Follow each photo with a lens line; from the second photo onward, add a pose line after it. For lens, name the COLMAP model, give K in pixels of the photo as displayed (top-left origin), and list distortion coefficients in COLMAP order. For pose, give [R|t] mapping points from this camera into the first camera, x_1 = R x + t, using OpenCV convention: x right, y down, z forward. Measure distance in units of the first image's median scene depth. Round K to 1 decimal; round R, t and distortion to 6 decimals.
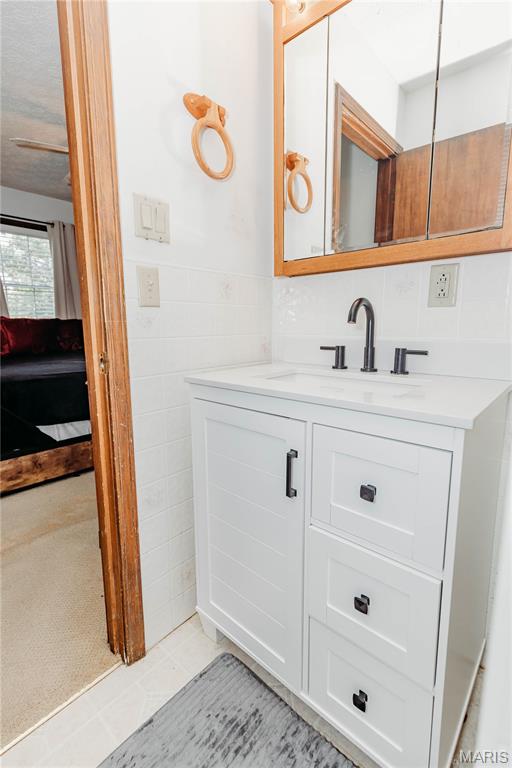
lens RADIAL K [[361.8, 0, 256.9], [0, 361.8, 378.0], [0, 0, 1]] dist [0.013083, -0.000541]
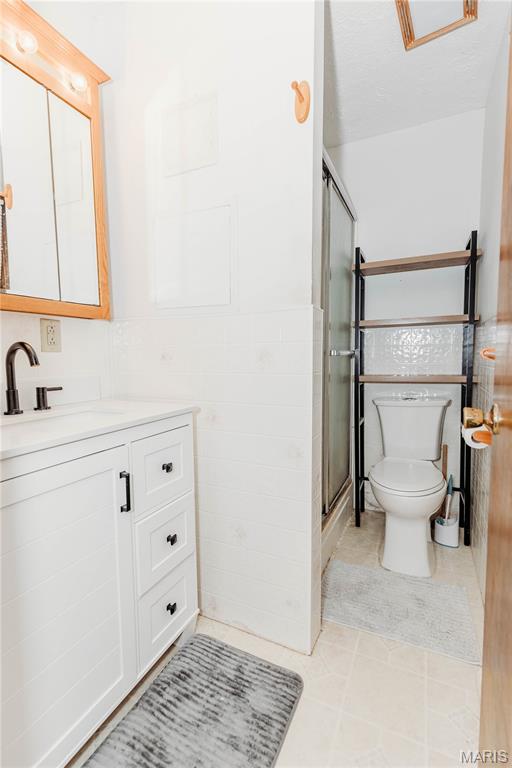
lens RADIAL K [[350.4, 0, 254.1], [0, 350.4, 384.2], [0, 0, 1]] dist [0.012764, -0.000483]
pose [[-0.275977, -0.070304, 0.958589, -0.864432], [0.158237, 0.980390, 0.117459, -0.116491], [-0.948049, 0.184101, -0.259441, 0.661066]]
